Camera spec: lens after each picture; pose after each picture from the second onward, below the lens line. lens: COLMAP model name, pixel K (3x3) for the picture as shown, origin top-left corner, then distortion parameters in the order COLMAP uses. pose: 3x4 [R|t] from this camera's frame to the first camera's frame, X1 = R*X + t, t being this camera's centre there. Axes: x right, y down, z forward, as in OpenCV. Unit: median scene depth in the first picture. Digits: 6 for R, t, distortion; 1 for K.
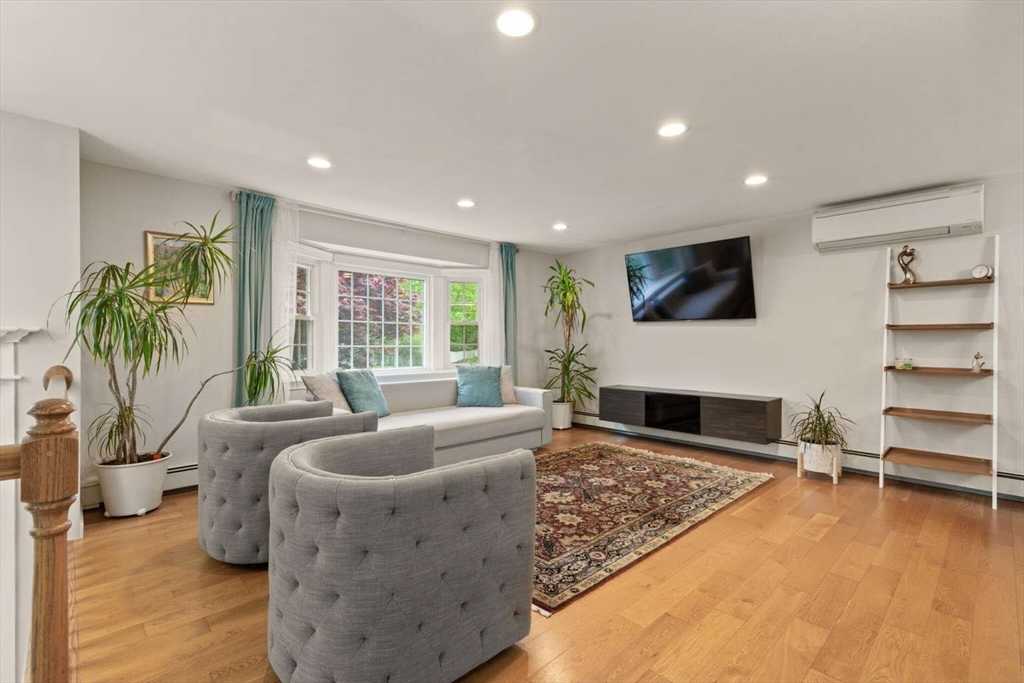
lens RADIAL K [[463.0, 0, 519.1], [0, 463.0, 337.8], [0, 0, 1]] dist [0.002105, -0.000128]
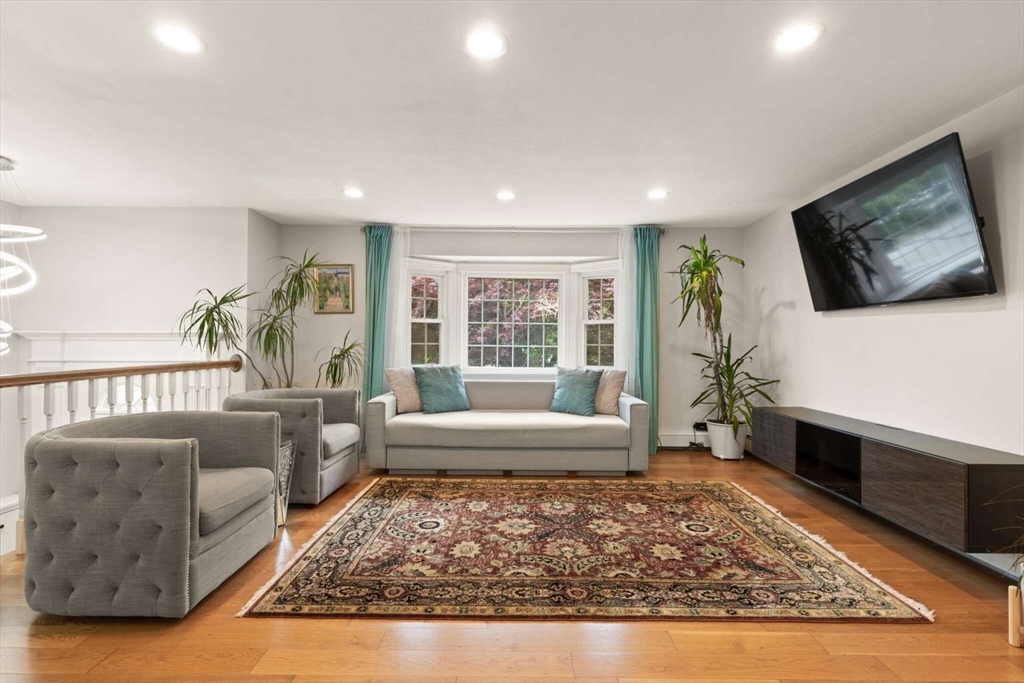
lens RADIAL K [[463.0, 0, 519.1], [0, 463.0, 337.8], [0, 0, 1]] dist [0.002105, -0.000128]
pose [[0.716835, -0.006089, -0.697216, 0.582912], [0.000504, 0.999966, -0.008215, 0.010241], [0.697242, 0.005538, 0.716814, 0.350569]]
